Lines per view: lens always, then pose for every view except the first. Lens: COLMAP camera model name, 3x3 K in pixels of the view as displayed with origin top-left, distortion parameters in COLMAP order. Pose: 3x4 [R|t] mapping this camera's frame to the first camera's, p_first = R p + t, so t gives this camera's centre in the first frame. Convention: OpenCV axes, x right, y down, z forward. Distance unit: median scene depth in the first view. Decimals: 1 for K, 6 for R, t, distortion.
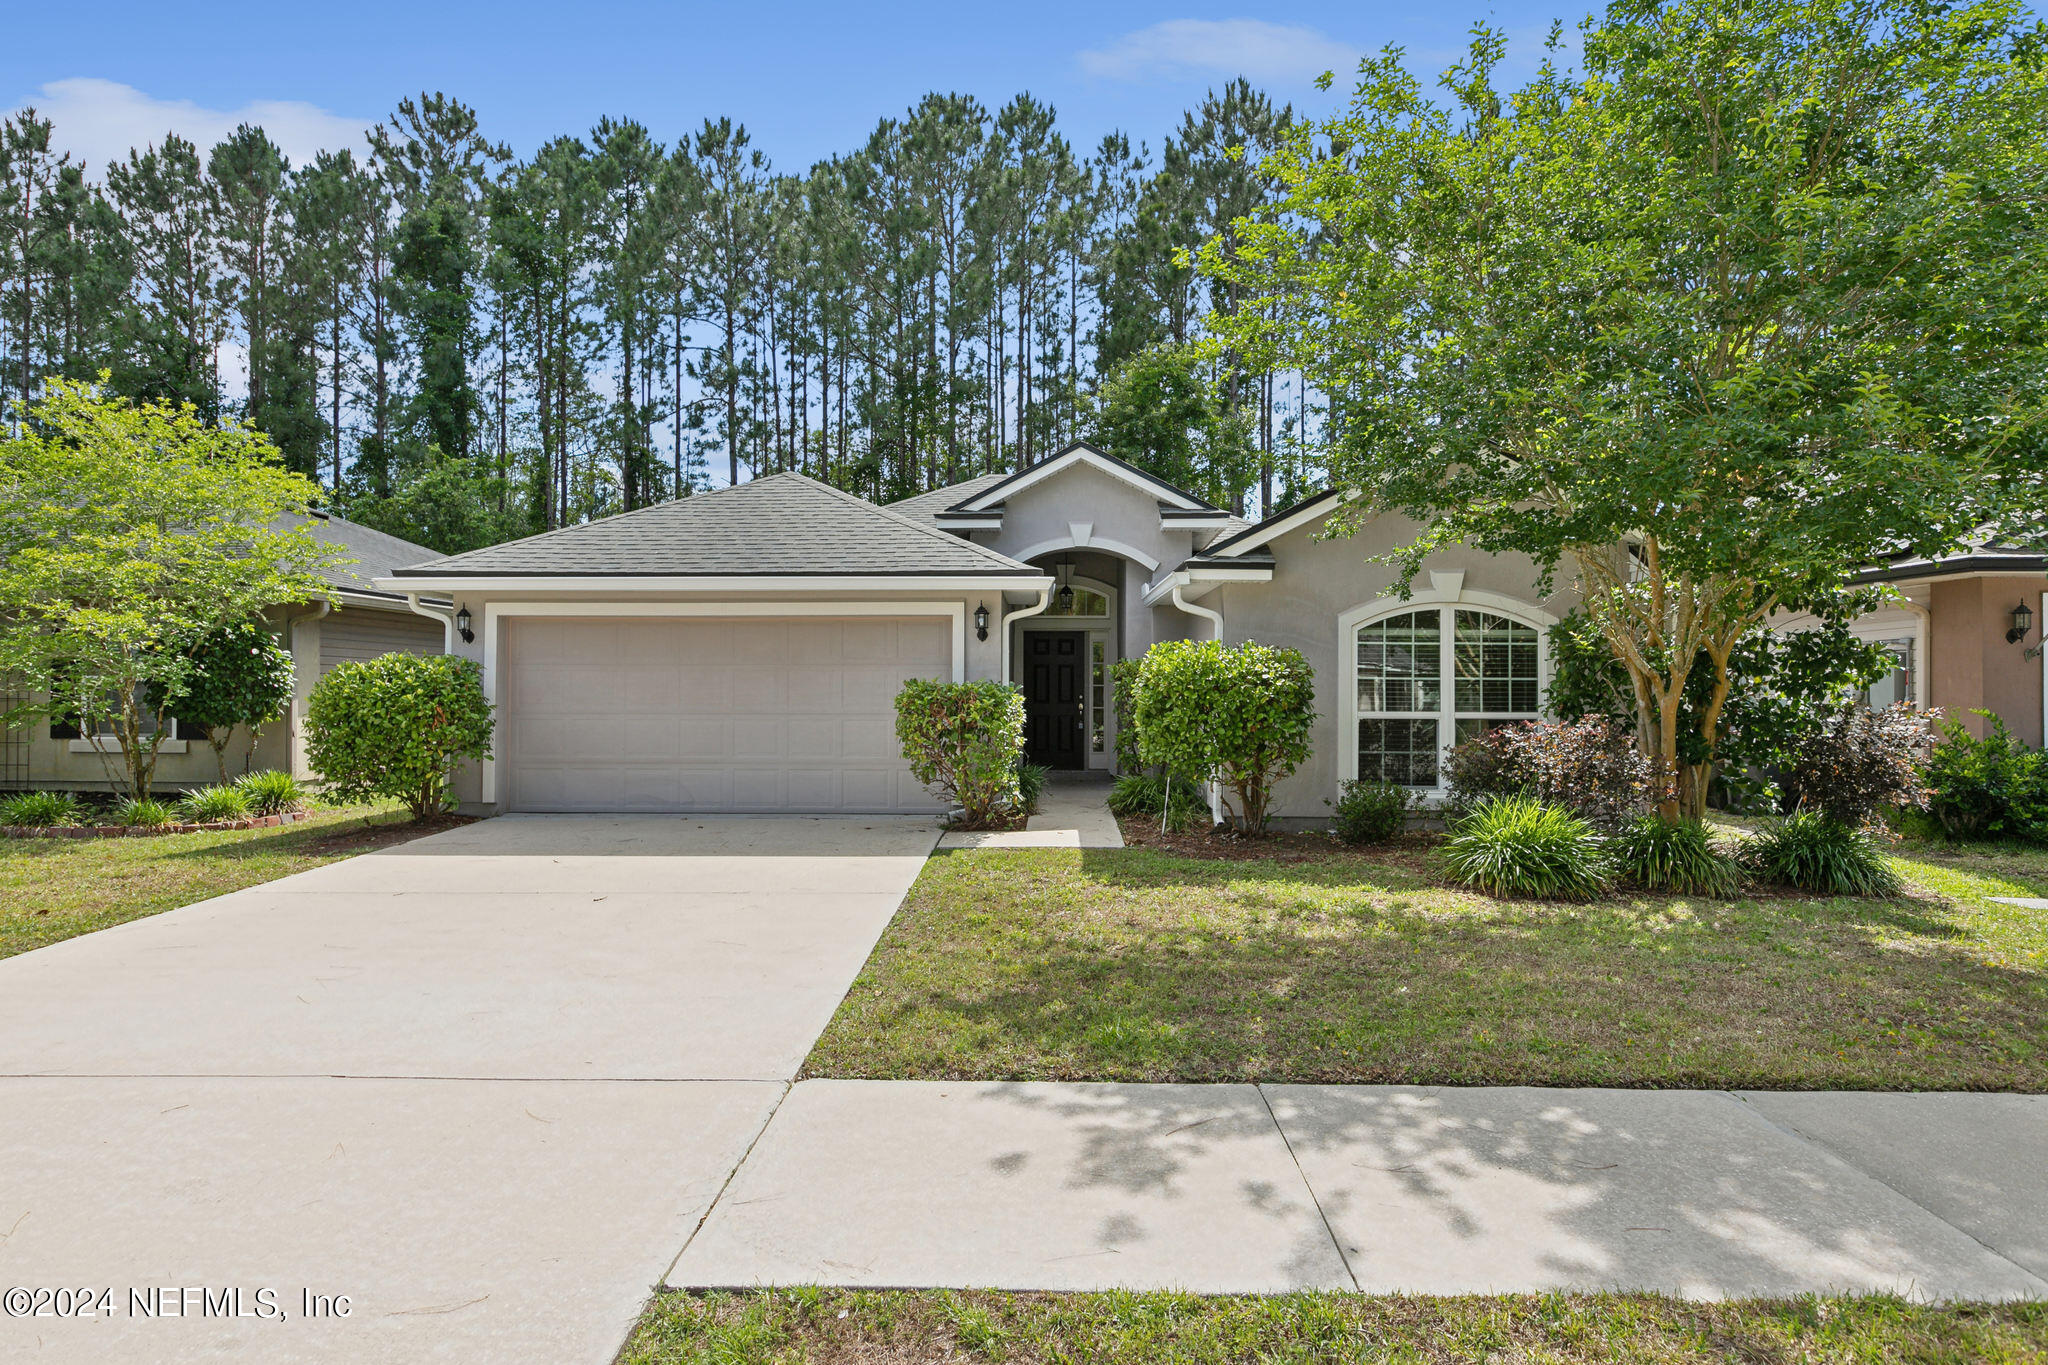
lens RADIAL K [[1136.4, 0, 1024.0], [0, 1136.4, 682.5], [0, 0, 1]] dist [-0.011384, -0.000283]
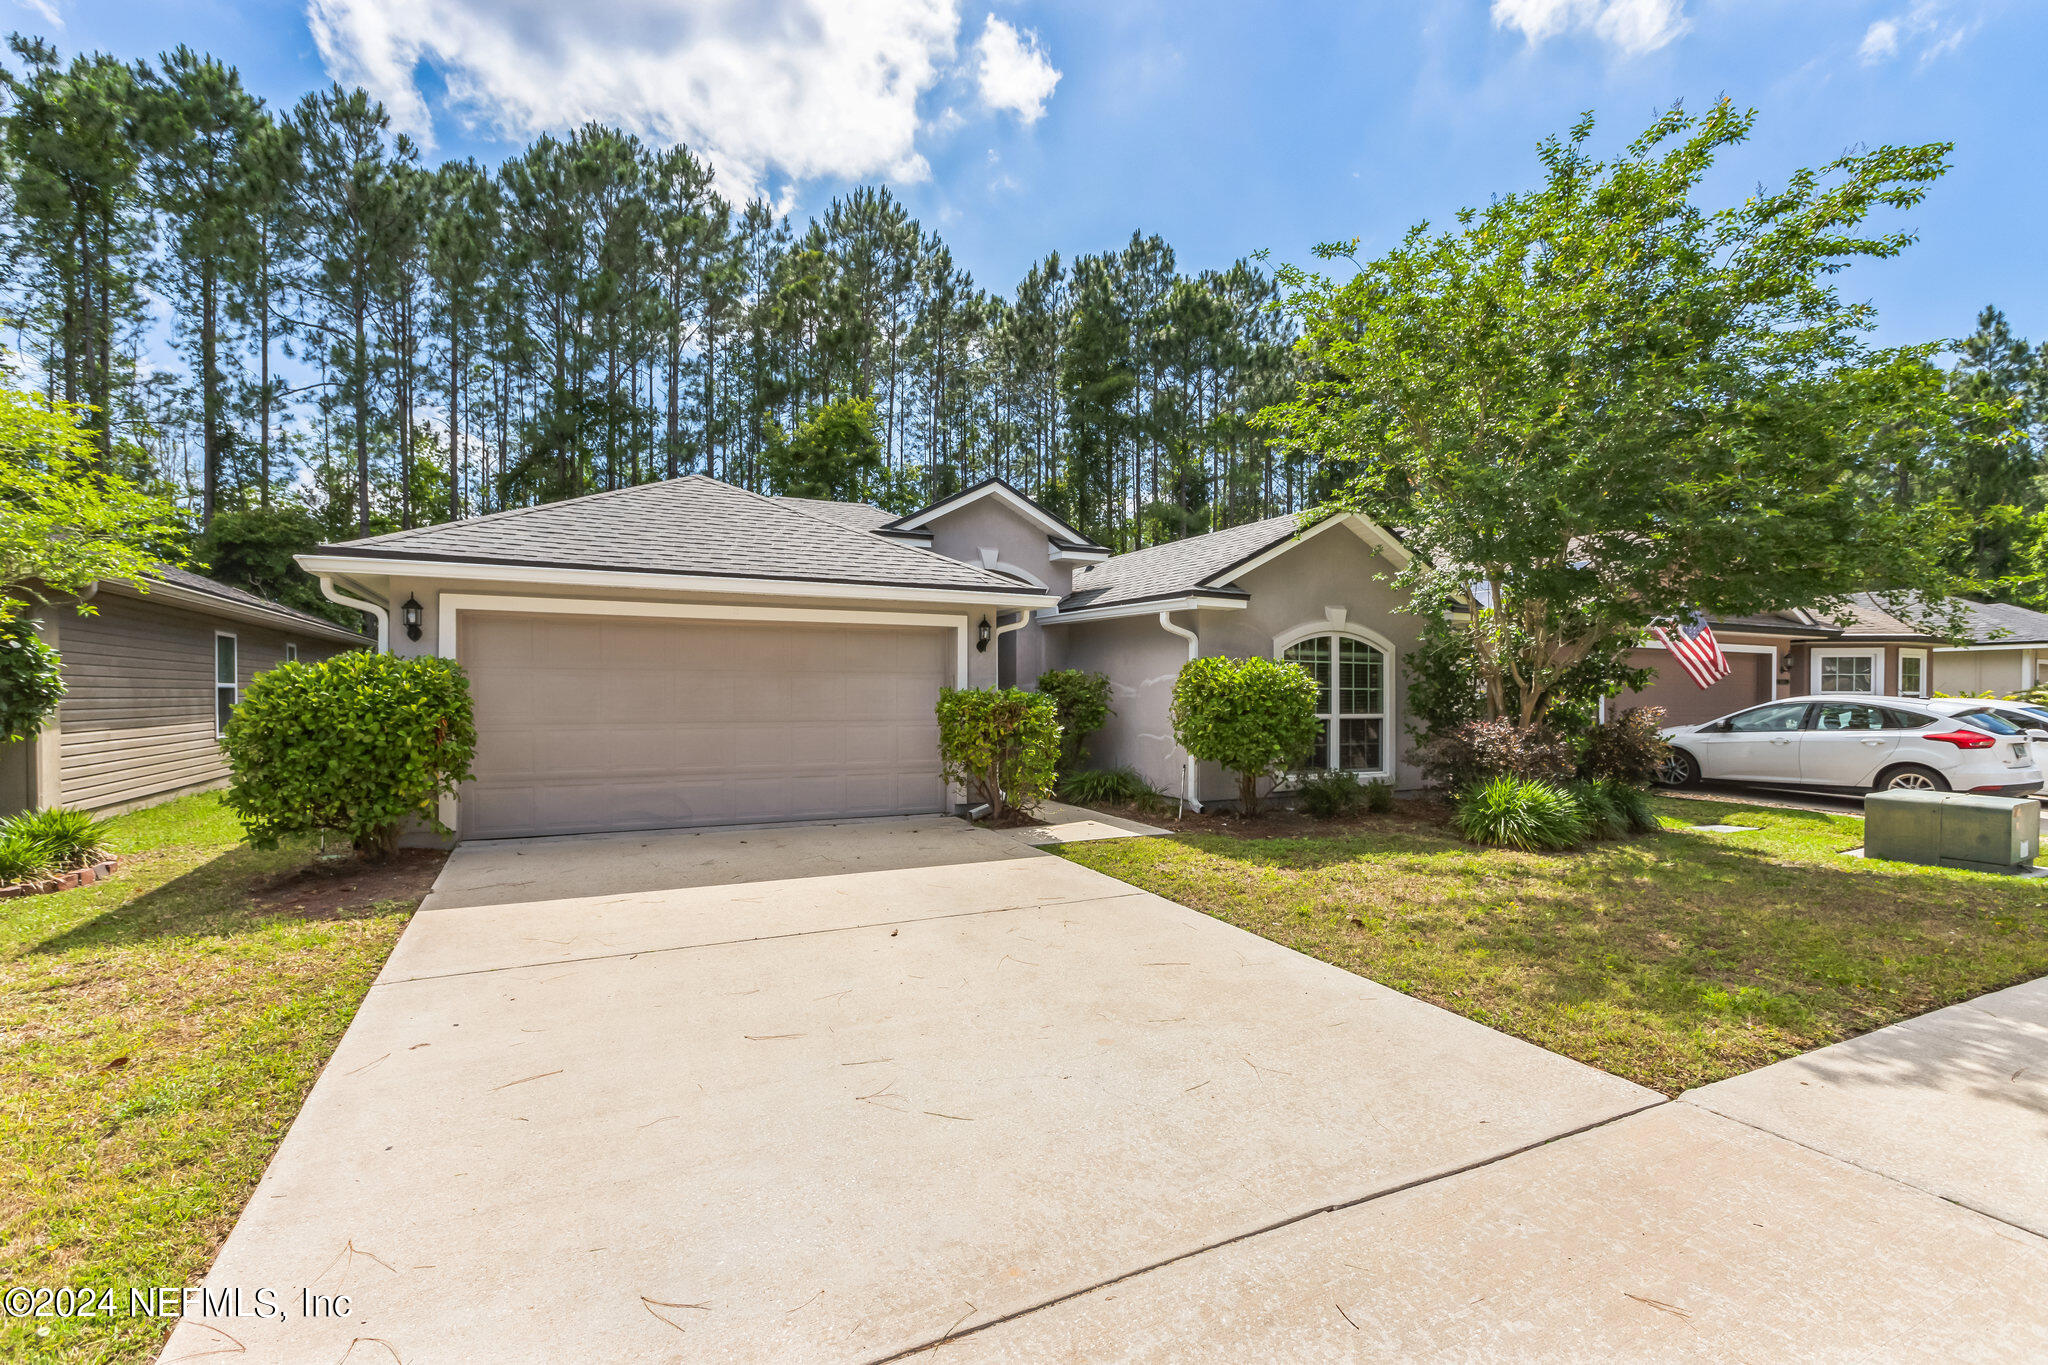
lens RADIAL K [[920.0, 0, 1015.1], [0, 920.0, 687.6], [0, 0, 1]] dist [0.000879, -0.000355]
pose [[0.890910, 0.003957, 0.454162, -0.410867], [-0.005585, 0.999982, 0.002244, -0.004469], [-0.454145, -0.004536, 0.890916, 0.201071]]
